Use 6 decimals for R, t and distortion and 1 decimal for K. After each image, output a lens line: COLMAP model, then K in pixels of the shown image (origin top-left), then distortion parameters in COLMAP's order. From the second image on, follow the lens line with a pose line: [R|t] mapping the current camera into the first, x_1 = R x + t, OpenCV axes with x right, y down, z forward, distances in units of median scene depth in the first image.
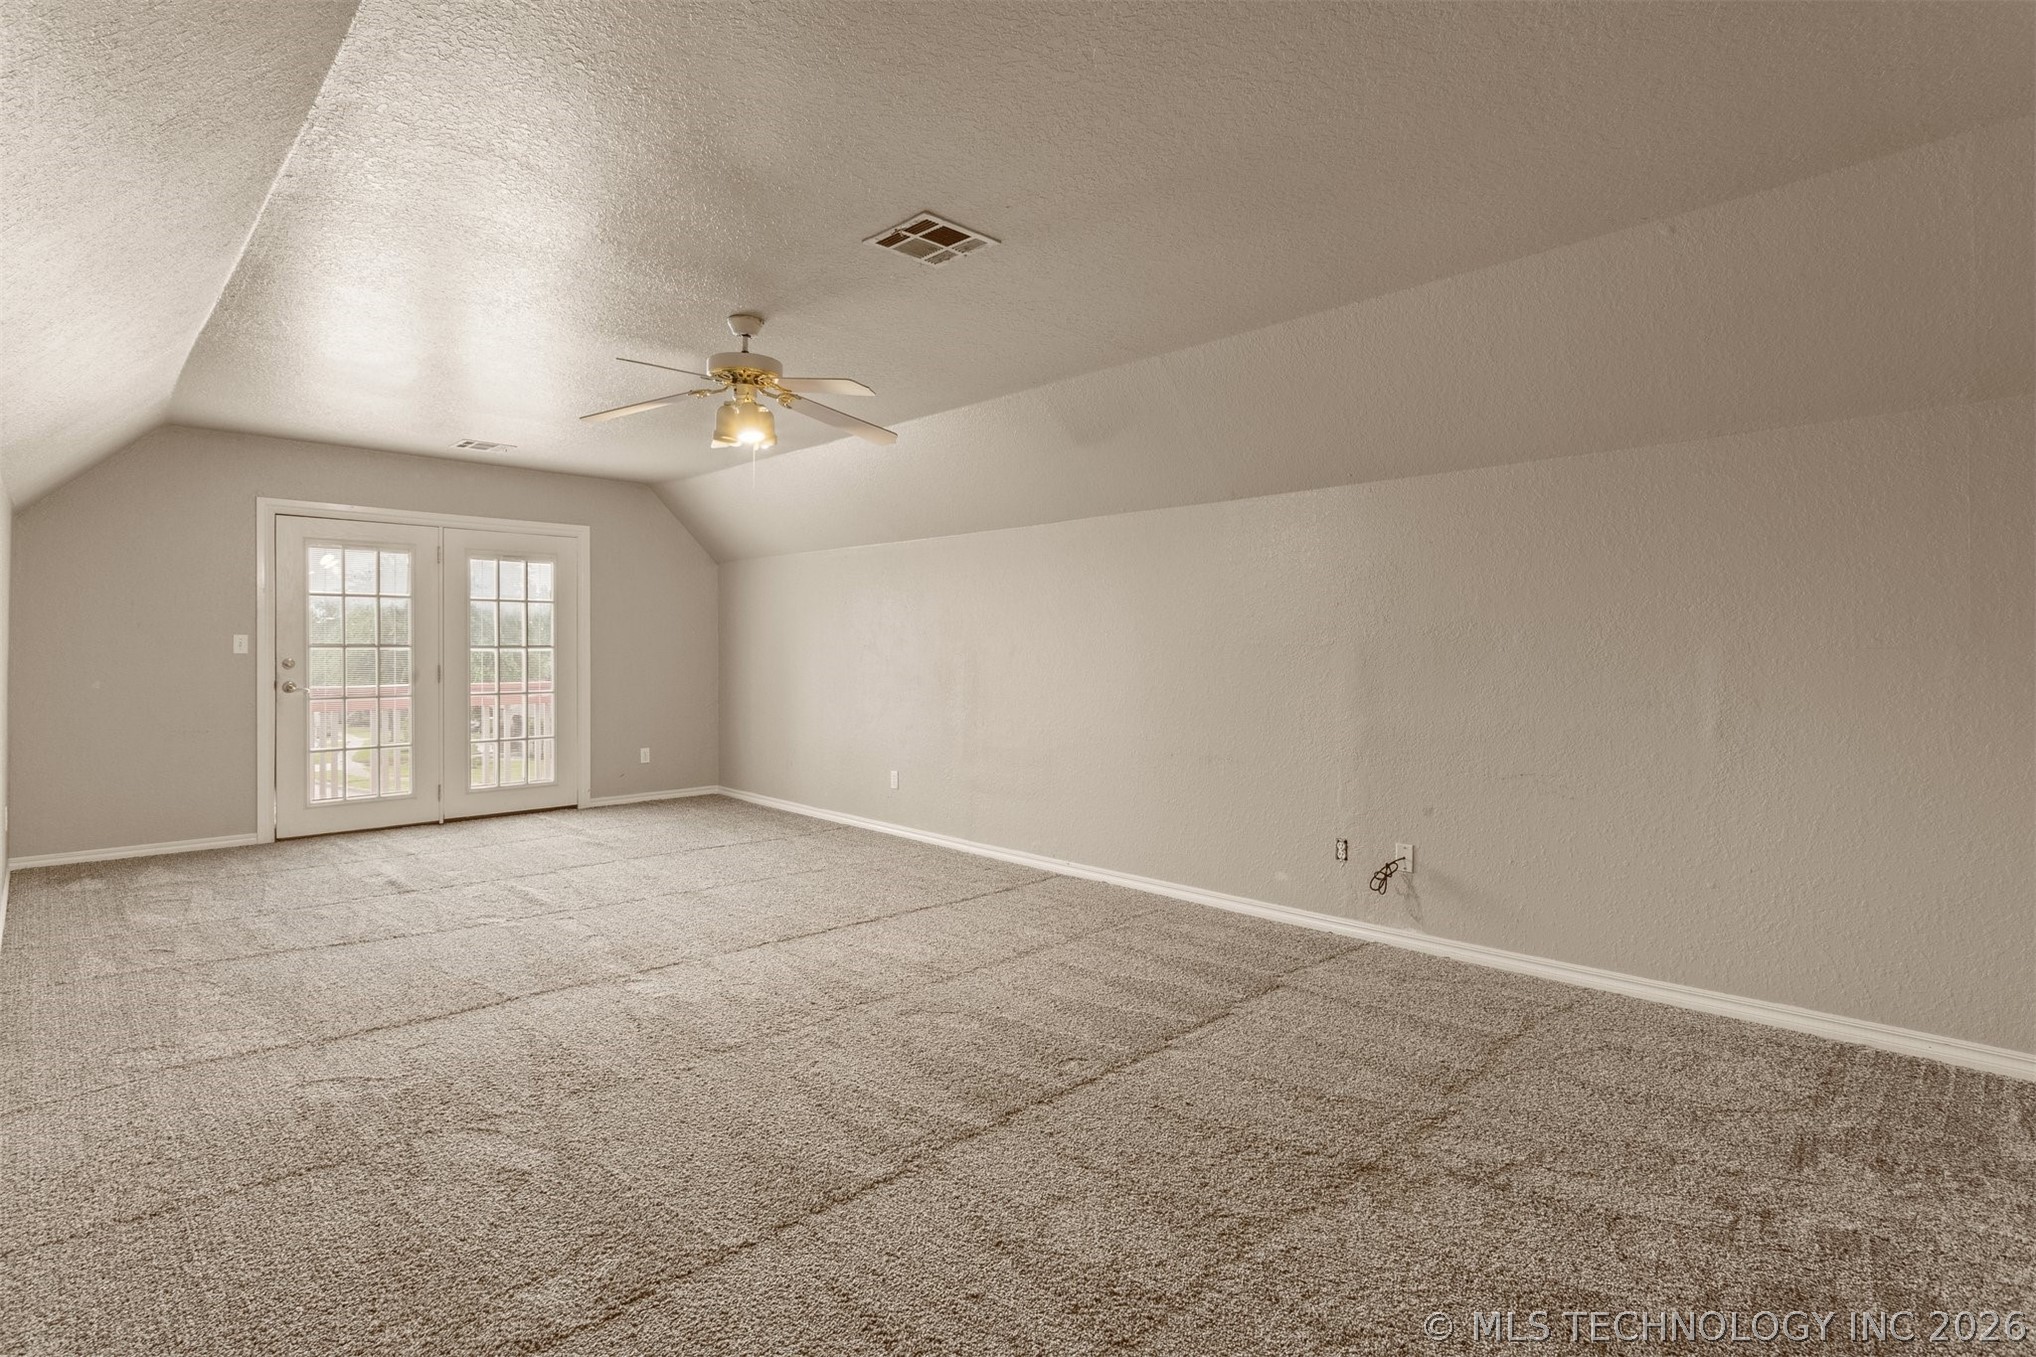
lens RADIAL K [[984.1, 0, 1015.3], [0, 984.1, 648.5], [0, 0, 1]] dist [-0.001689, 0.000060]
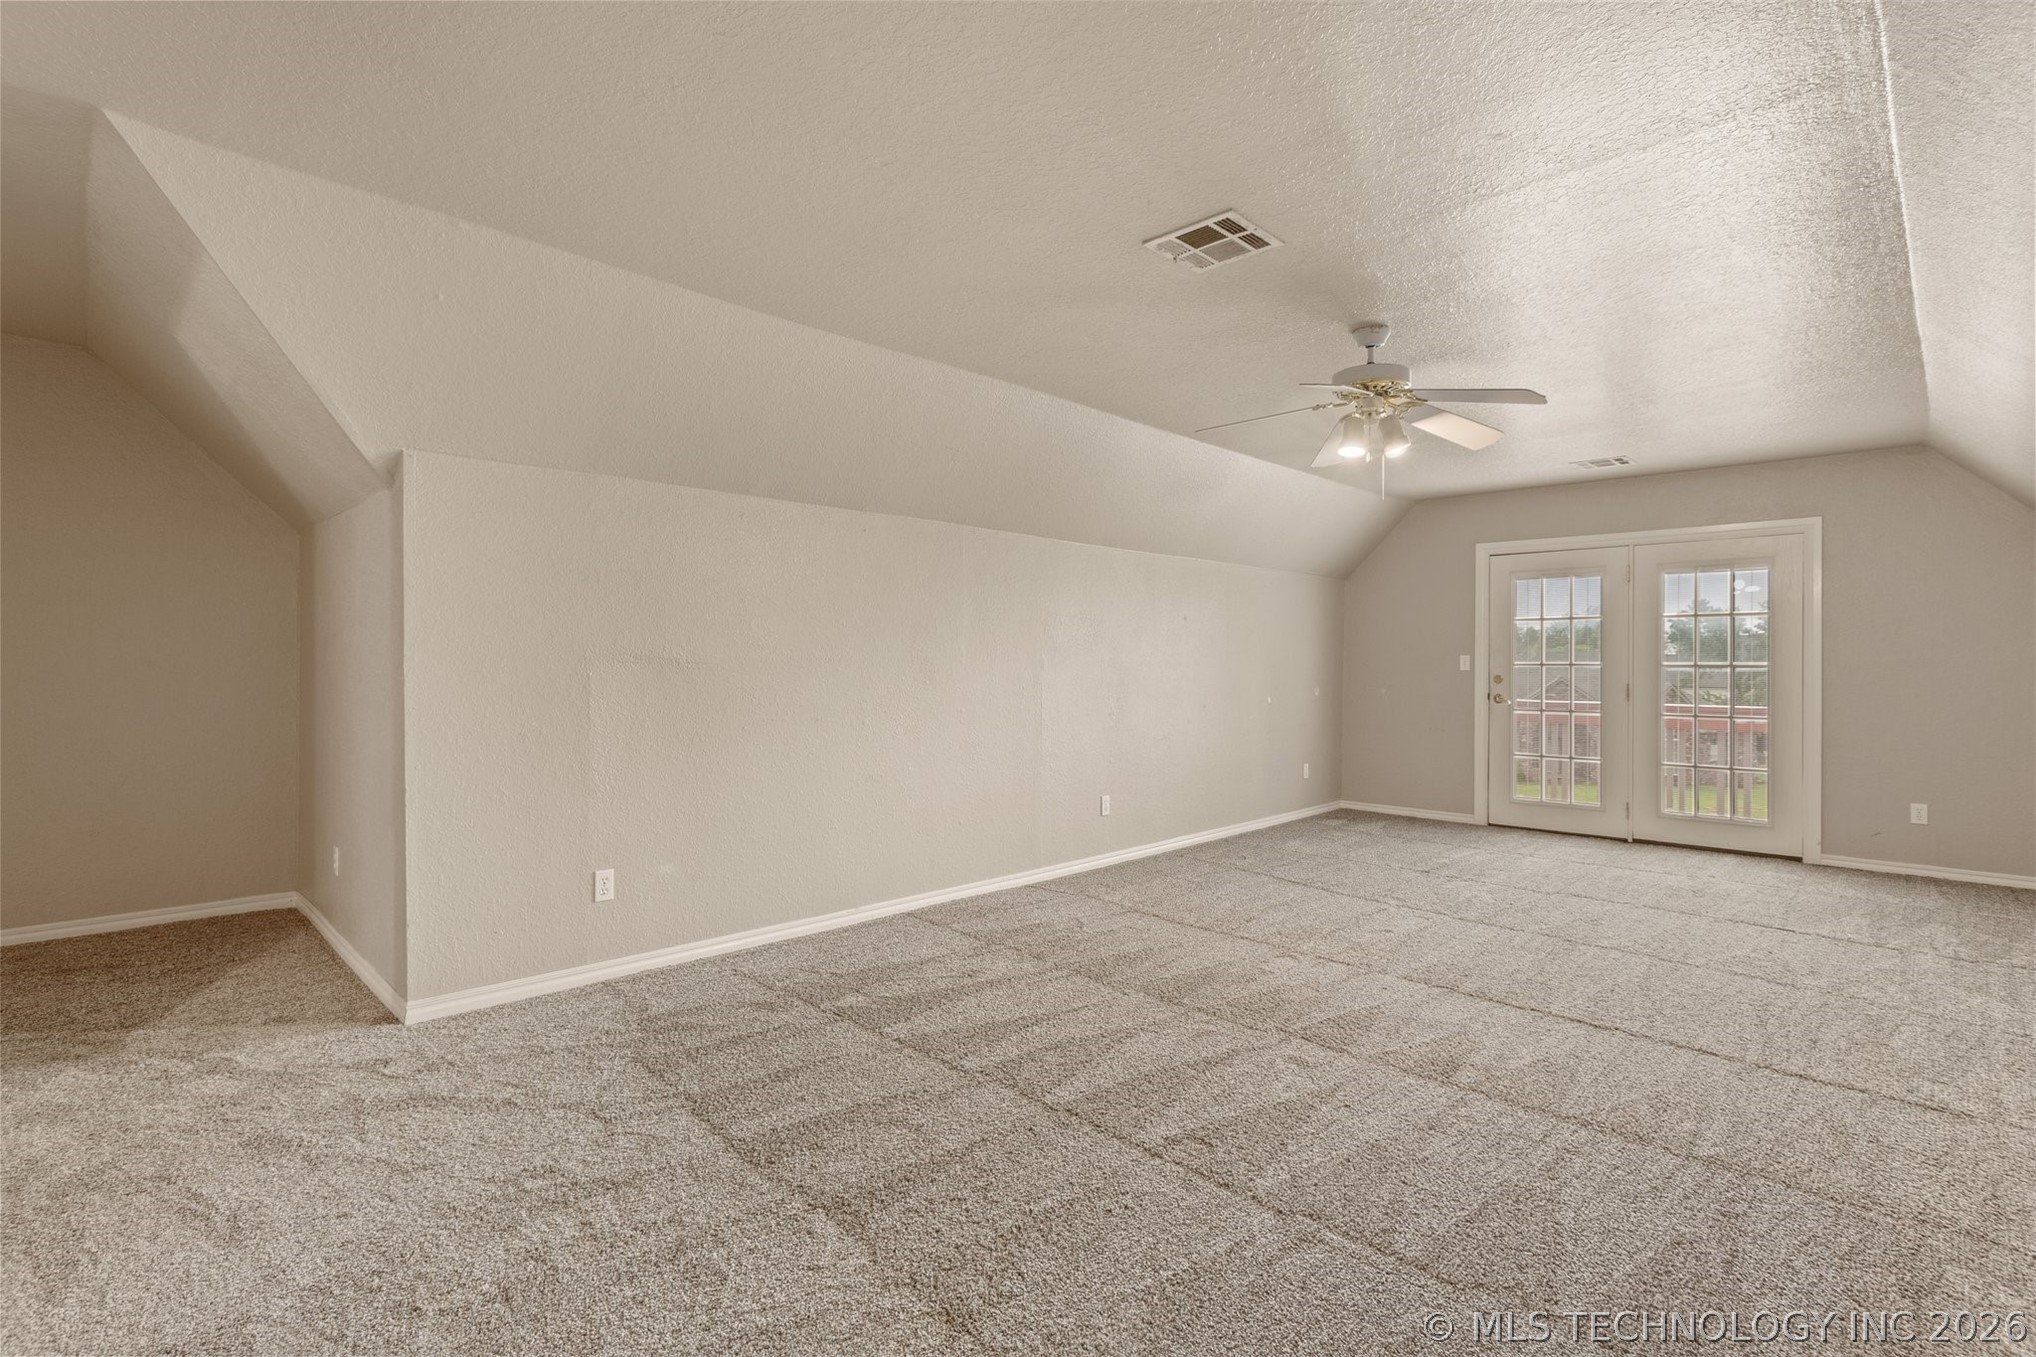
lens RADIAL K [[964.8, 0, 1008.7], [0, 964.8, 665.8], [0, 0, 1]] dist [0.001338, 0.000255]
pose [[0.007652, 0.000577, -0.999971, 0.440746], [-0.005474, 0.999985, 0.000535, 0.001853], [0.999956, 0.005470, 0.007656, 0.404382]]
